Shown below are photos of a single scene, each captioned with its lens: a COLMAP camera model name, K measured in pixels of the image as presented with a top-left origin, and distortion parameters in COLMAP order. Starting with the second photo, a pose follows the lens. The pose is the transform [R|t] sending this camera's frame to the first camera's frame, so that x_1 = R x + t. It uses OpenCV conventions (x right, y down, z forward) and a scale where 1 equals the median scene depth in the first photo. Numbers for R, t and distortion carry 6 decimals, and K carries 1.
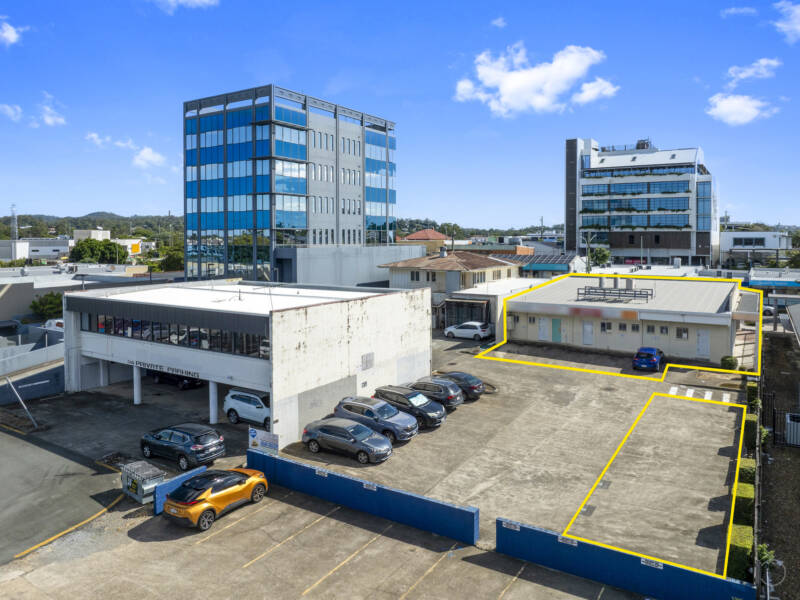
lens RADIAL K [[546.4, 0, 340.5], [0, 546.4, 228.5], [0, 0, 1]] dist [-0.008892, -0.006500]
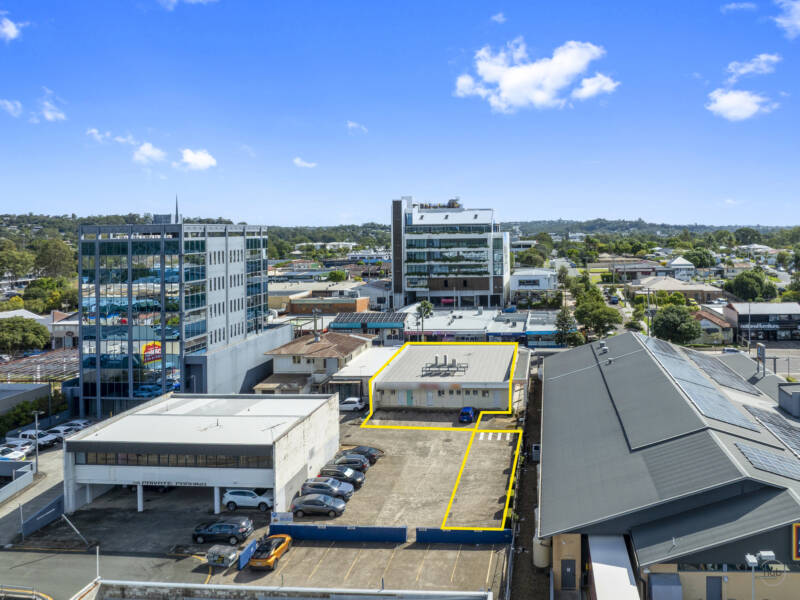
lens RADIAL K [[617.7, 0, 400.0], [0, 617.7, 300.0], [0, 0, 1]] dist [-0.006564, -0.003246]
pose [[0.908658, -0.078072, 0.410177, -0.386263], [0.034887, 0.993124, 0.111744, -0.354800], [-0.416081, -0.087227, 0.905134, -0.615804]]
